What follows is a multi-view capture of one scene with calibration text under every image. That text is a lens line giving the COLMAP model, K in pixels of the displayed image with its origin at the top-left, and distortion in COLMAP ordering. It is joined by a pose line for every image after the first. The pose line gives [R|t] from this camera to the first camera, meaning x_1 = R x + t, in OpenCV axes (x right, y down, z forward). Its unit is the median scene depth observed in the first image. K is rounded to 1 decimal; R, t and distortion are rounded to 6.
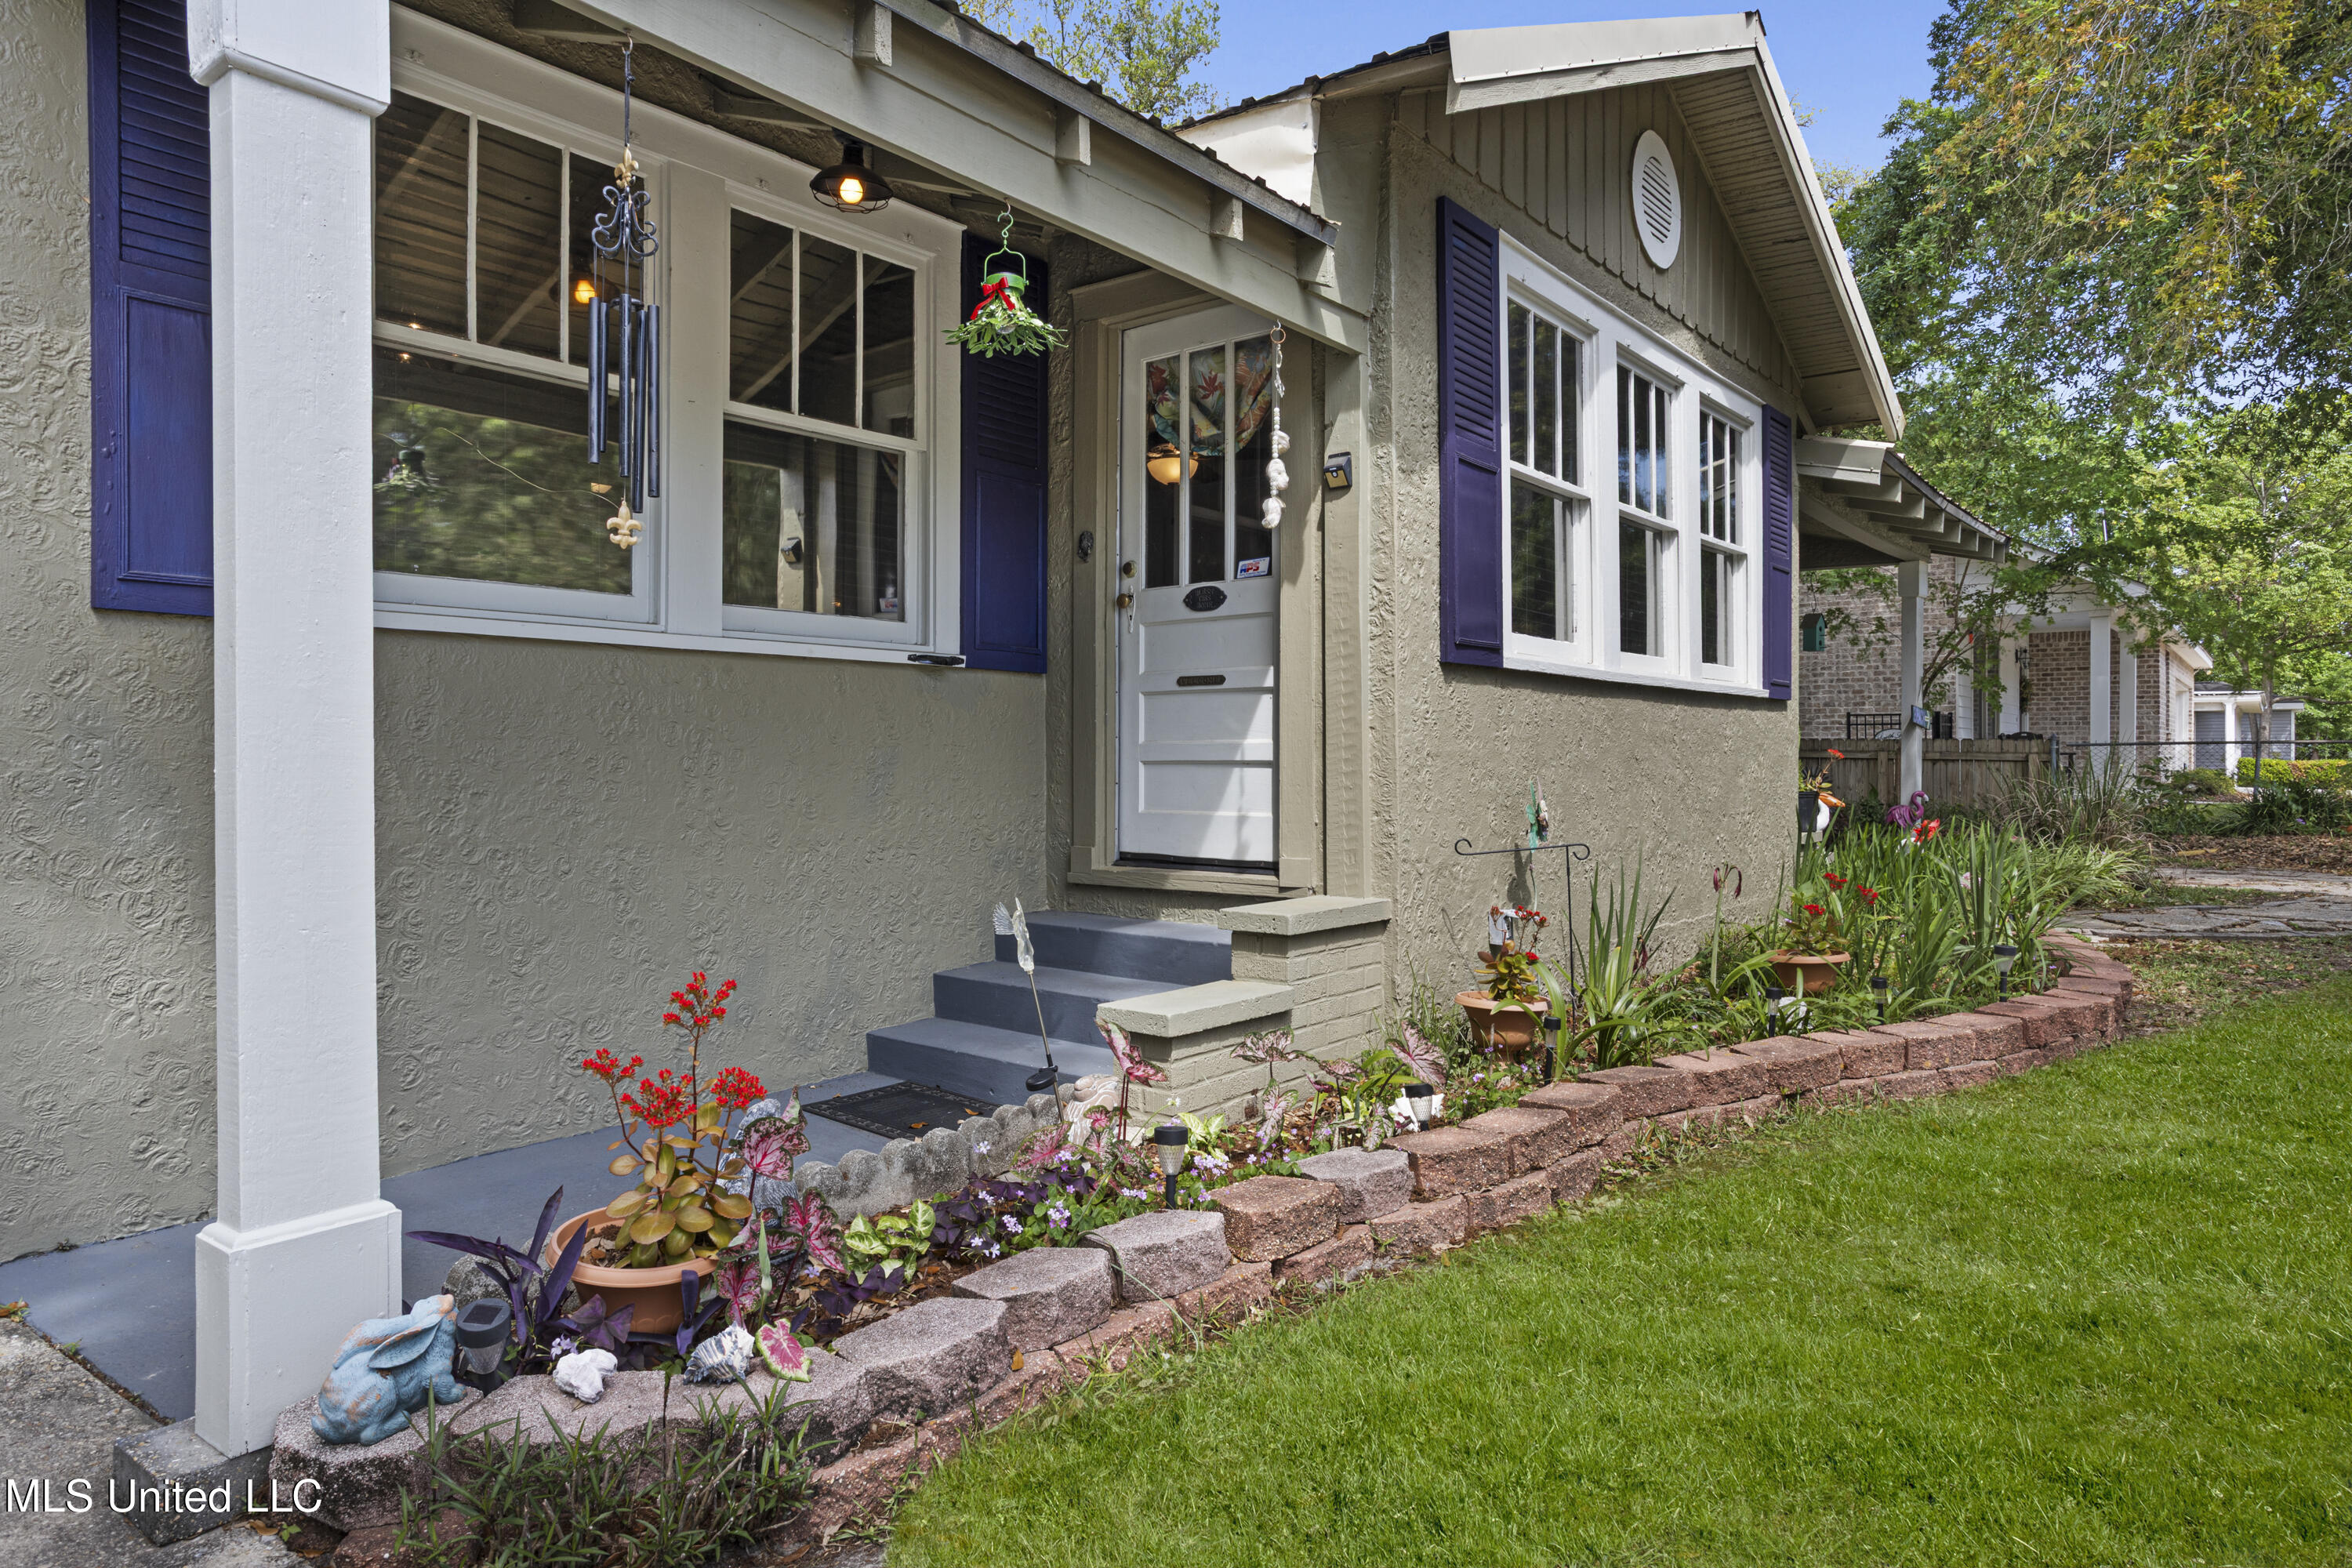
lens RADIAL K [[1424.2, 0, 1174.5], [0, 1424.2, 716.6], [0, 0, 1]] dist [-0.004052, -0.000300]
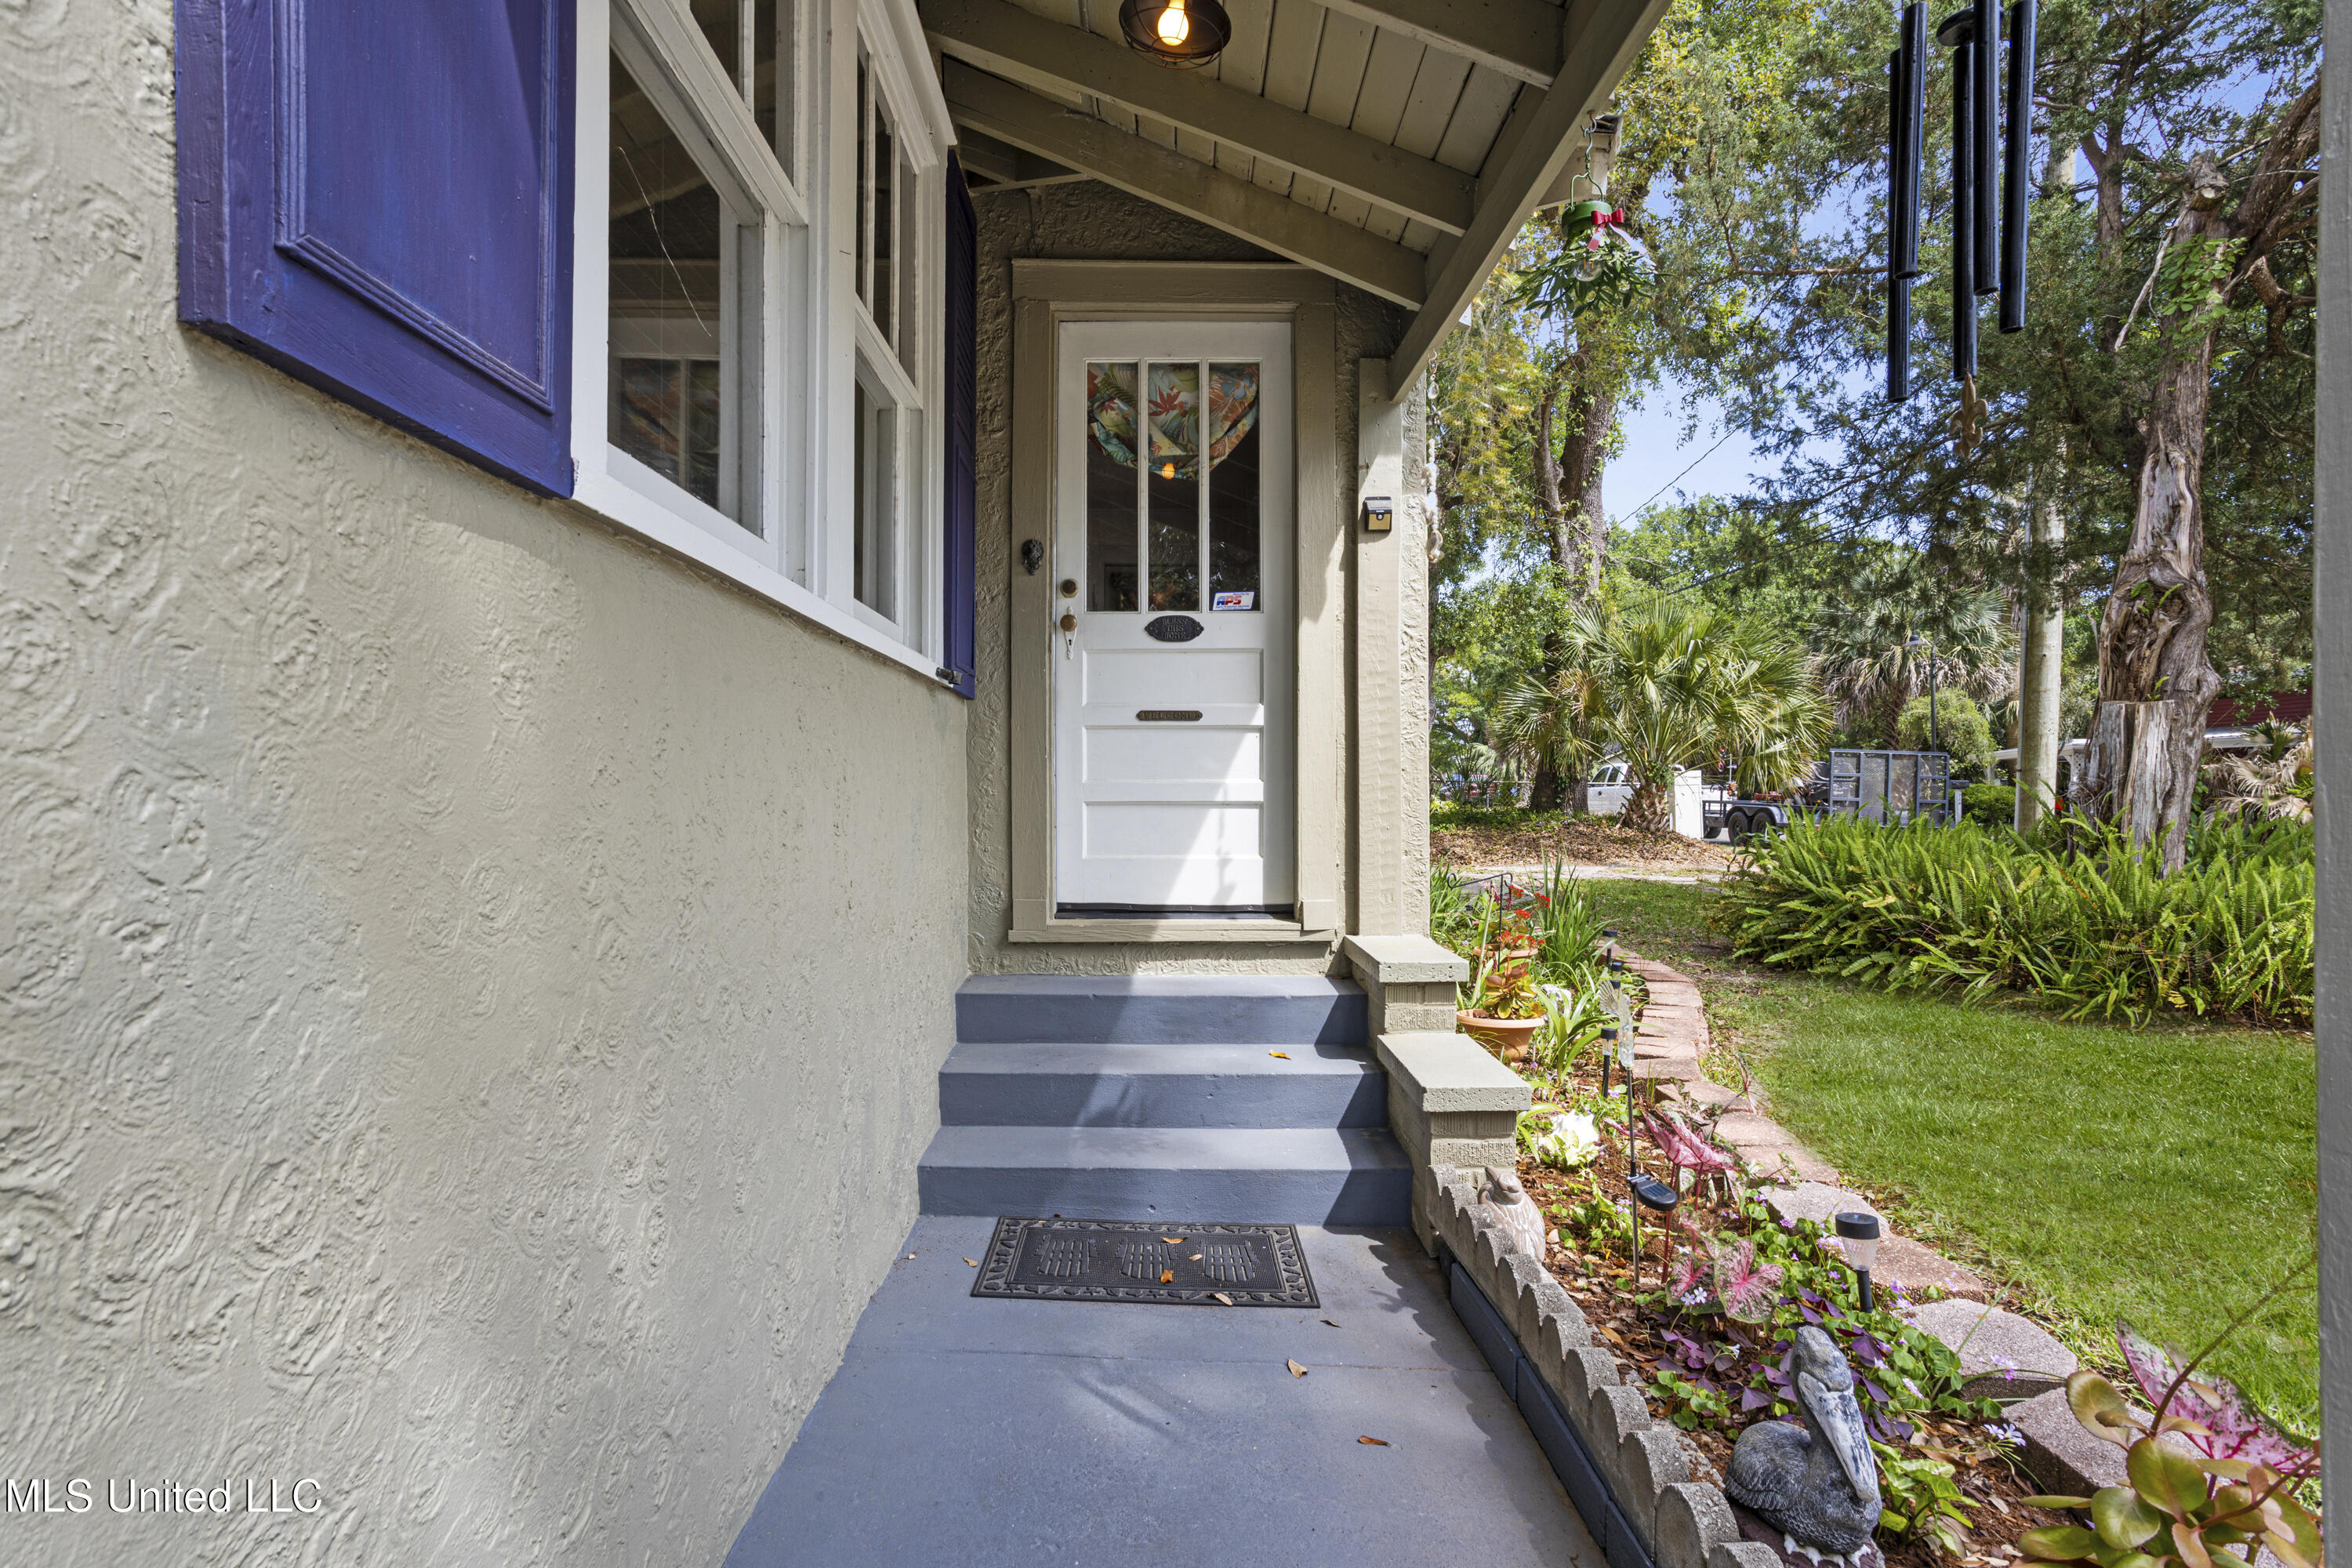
lens RADIAL K [[1133.3, 0, 1167.9], [0, 1133.3, 778.3], [0, 0, 1]] dist [-0.053589, 0.032001]
pose [[0.777081, 0.005665, 0.629375, -0.458584], [-0.019066, 0.999712, 0.014542, 0.004987], [-0.629112, -0.023301, 0.776966, 0.428890]]
